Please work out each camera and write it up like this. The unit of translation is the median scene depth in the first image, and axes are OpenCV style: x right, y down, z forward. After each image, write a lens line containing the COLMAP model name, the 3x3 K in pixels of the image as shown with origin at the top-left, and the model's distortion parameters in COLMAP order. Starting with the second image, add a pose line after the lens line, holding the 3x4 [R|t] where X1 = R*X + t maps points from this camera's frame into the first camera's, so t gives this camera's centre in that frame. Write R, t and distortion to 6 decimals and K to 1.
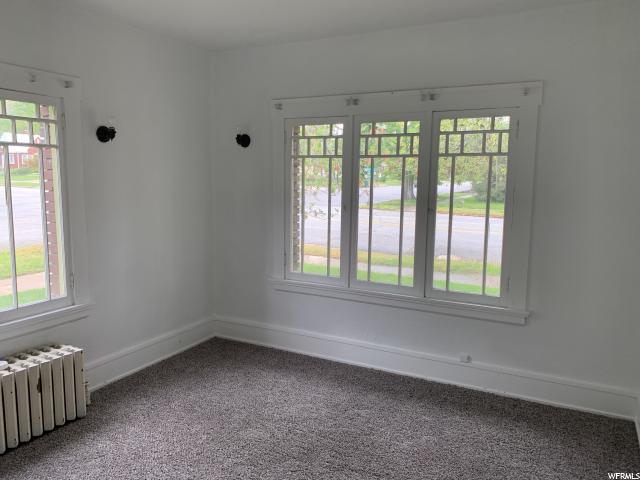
lens RADIAL K [[418.0, 0, 391.1], [0, 418.0, 221.3], [0, 0, 1]] dist [-0.000482, -0.001096]
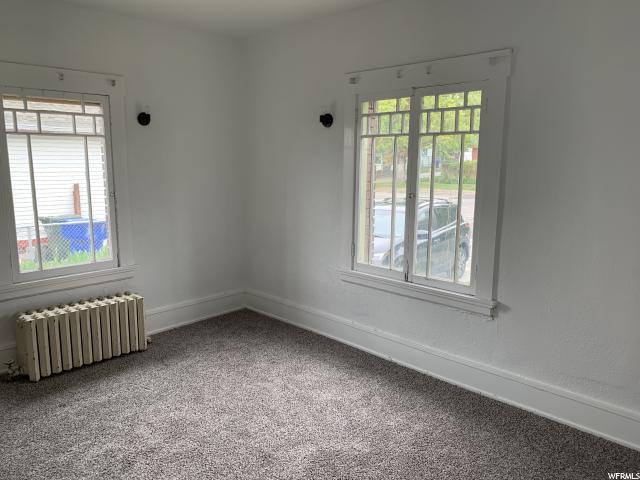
lens RADIAL K [[491.4, 0, 320.0], [0, 491.4, 240.0], [0, 0, 1]] dist [0.055226, 0.001785]
pose [[0.925091, 0.057074, -0.375431, 0.290568], [-0.035274, 0.997282, 0.064690, 0.015219], [0.378103, -0.046602, 0.924590, -0.122773]]
